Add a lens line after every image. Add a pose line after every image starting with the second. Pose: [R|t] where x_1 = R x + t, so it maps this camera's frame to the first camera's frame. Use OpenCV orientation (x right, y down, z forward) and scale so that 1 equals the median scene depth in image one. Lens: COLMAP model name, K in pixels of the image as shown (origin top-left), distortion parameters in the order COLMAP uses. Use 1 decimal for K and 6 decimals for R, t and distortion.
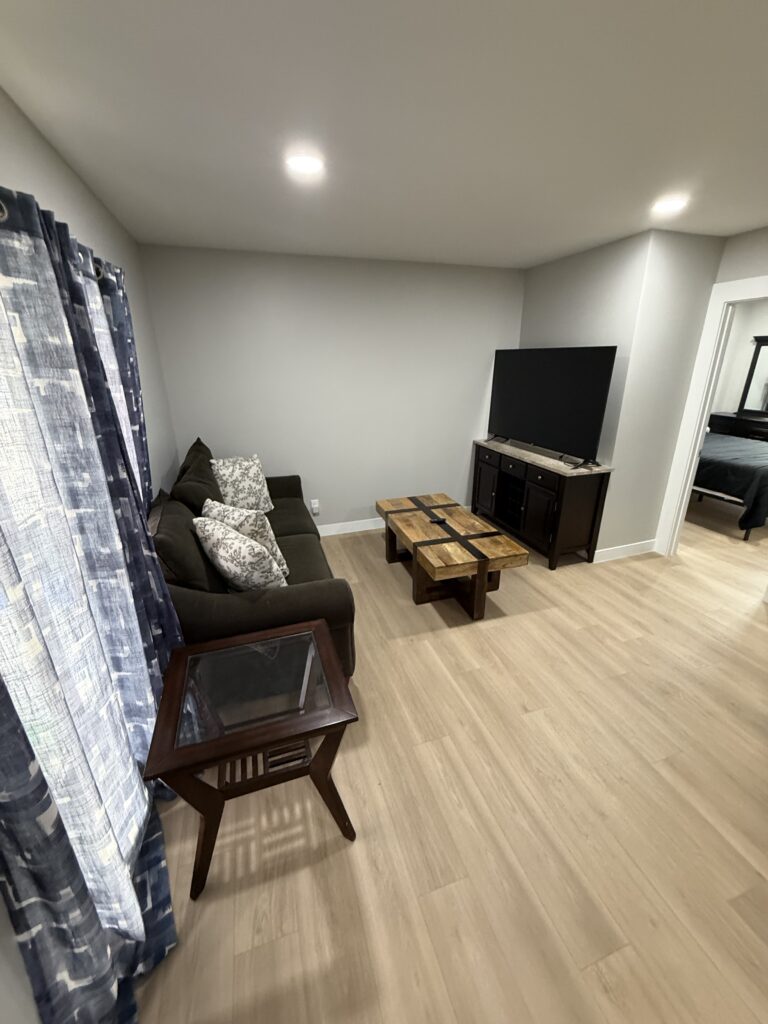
lens RADIAL K [[408.3, 0, 384.5], [0, 408.3, 509.8], [0, 0, 1]] dist [-0.000556, 0.000144]
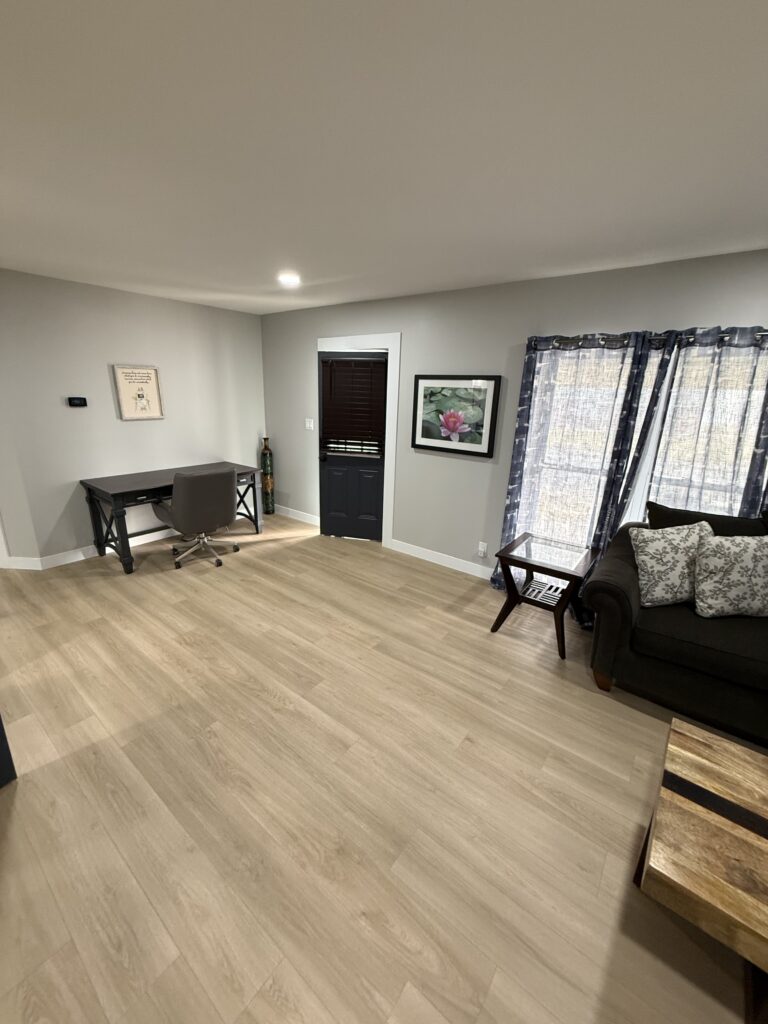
lens RADIAL K [[408.3, 0, 388.2], [0, 408.3, 505.3], [0, 0, 1]] dist [-0.000556, 0.000144]
pose [[-0.823323, 0.141046, -0.549769, 0.643818], [-0.214196, 0.819790, 0.531097, -0.303516], [0.525604, 0.555022, -0.644741, 0.809703]]
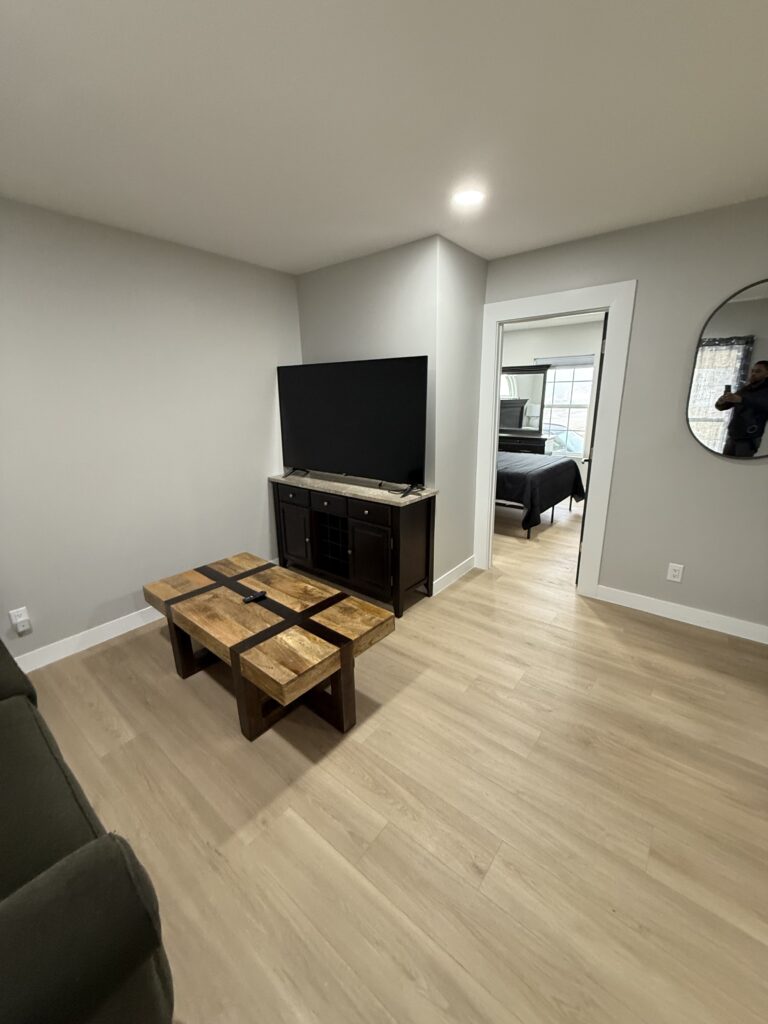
lens RADIAL K [[408.3, 0, 385.5], [0, 408.3, 510.6], [0, 0, 1]] dist [-0.000556, 0.000144]
pose [[0.839298, -0.150056, 0.522553, -0.021810], [0.192886, 0.980817, -0.028153, -0.056071], [-0.508304, 0.124422, 0.852142, 0.298954]]
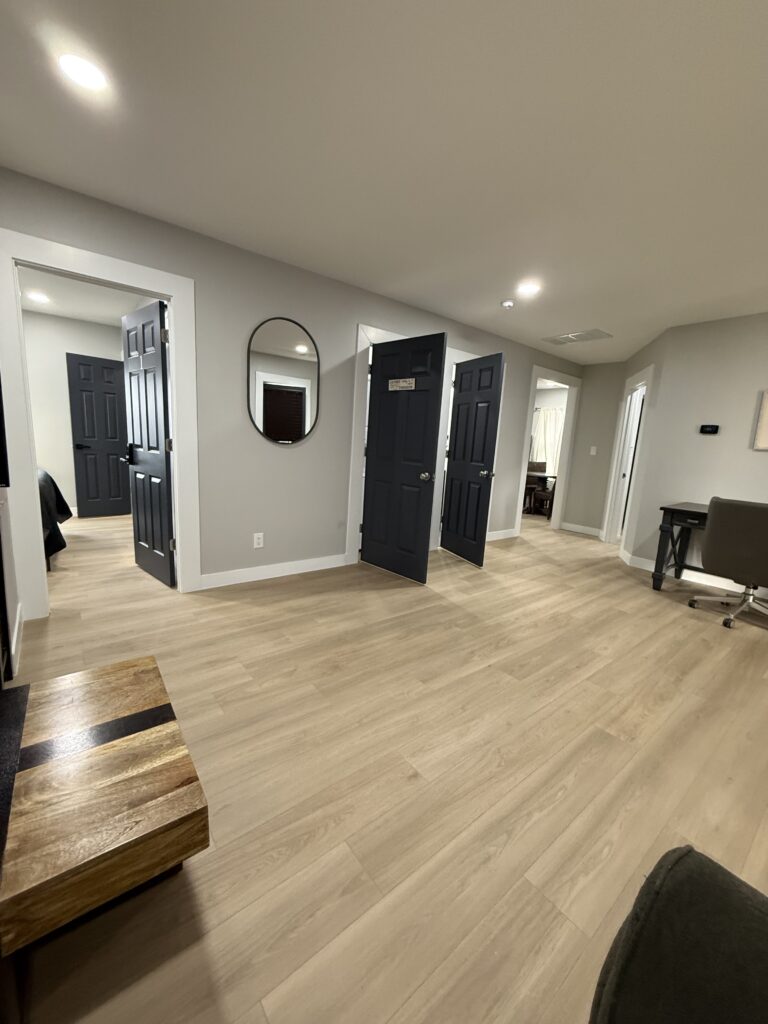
lens RADIAL K [[408.3, 0, 386.7], [0, 408.3, 509.7], [0, 0, 1]] dist [-0.000556, 0.000144]
pose [[-0.350822, -0.162386, 0.922255, -0.146387], [0.269762, 0.925577, 0.265587, -0.096849], [-0.896745, 0.341963, -0.280907, 0.720544]]
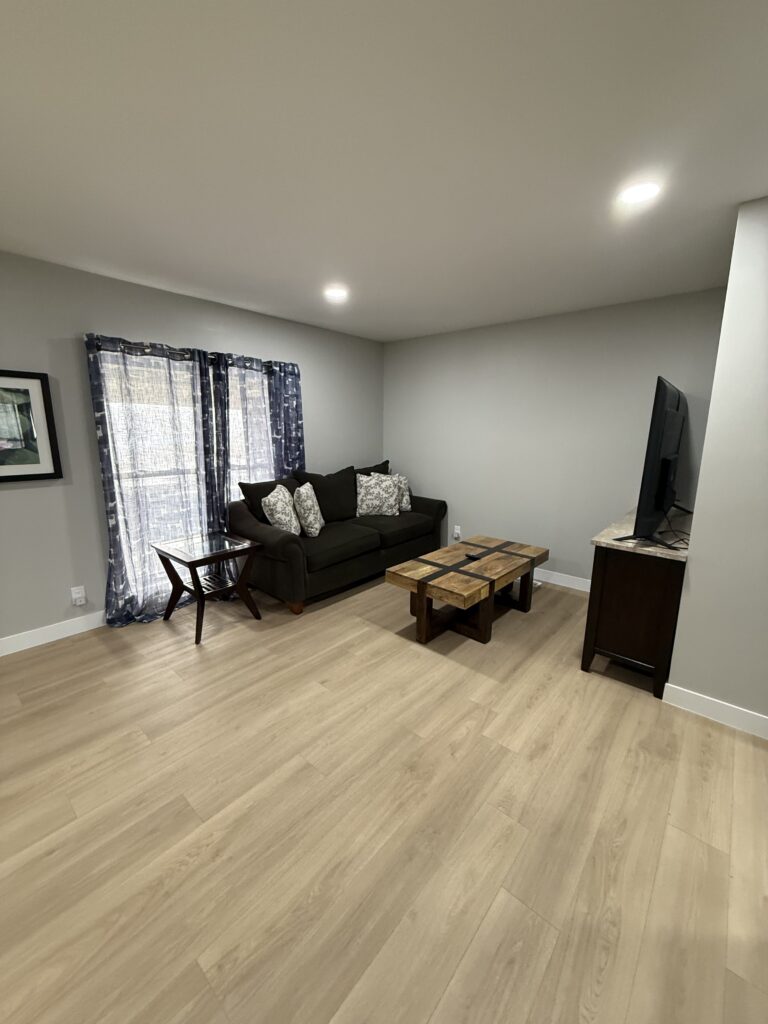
lens RADIAL K [[408.3, 0, 385.4], [0, 408.3, 503.1], [0, 0, 1]] dist [-0.000556, 0.000144]
pose [[0.511661, 0.173983, -0.841387, 0.884154], [-0.308733, 0.951107, 0.008925, -0.042862], [0.801802, 0.255197, 0.540359, 0.252233]]
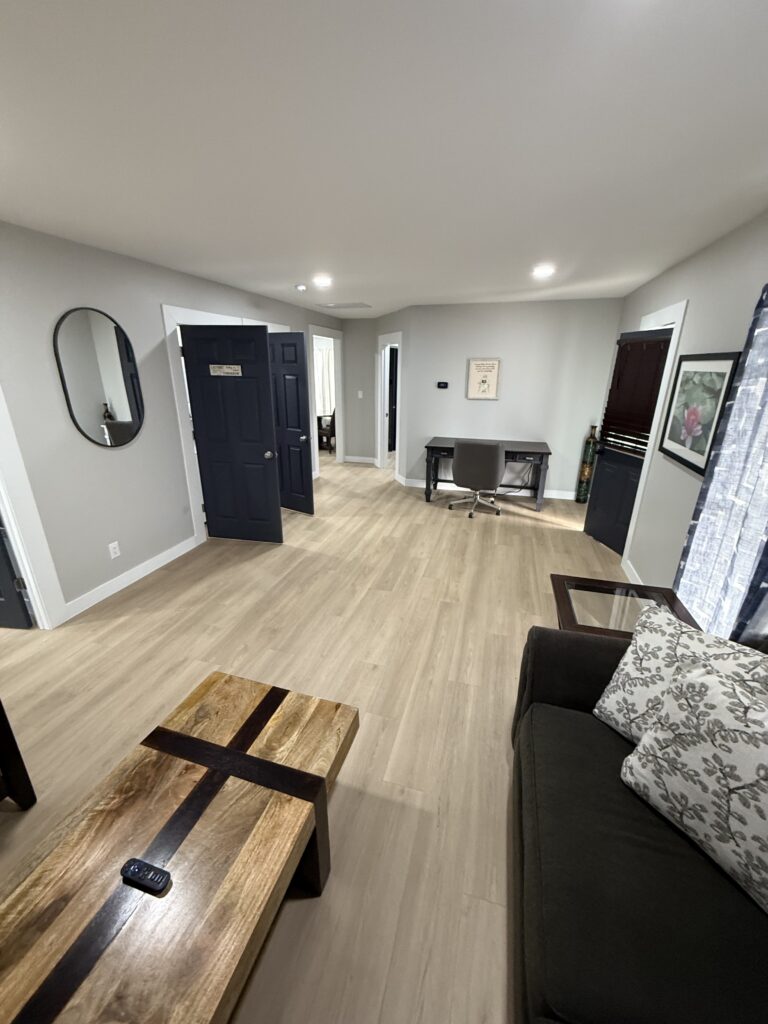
lens RADIAL K [[408.3, 0, 386.5], [0, 408.3, 508.7], [0, 0, 1]] dist [-0.000556, 0.000144]
pose [[-0.827086, -0.181930, 0.531818, -0.154733], [0.193377, 0.796307, 0.573150, -0.370841], [-0.527763, 0.576885, -0.623434, 0.968988]]
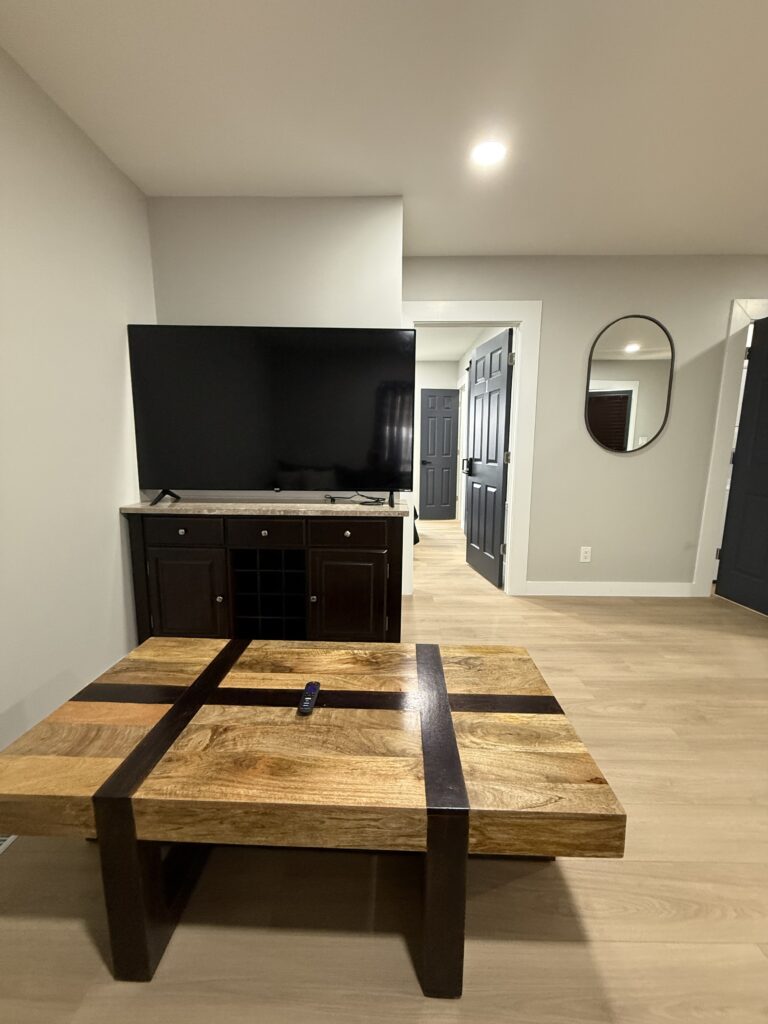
lens RADIAL K [[408.3, 0, 385.7], [0, 408.3, 510.4], [0, 0, 1]] dist [-0.000556, 0.000144]
pose [[0.325926, -0.135329, 0.935659, -0.158712], [0.316462, 0.948223, 0.026910, -0.118785], [-0.890856, 0.287330, 0.351877, 0.802984]]
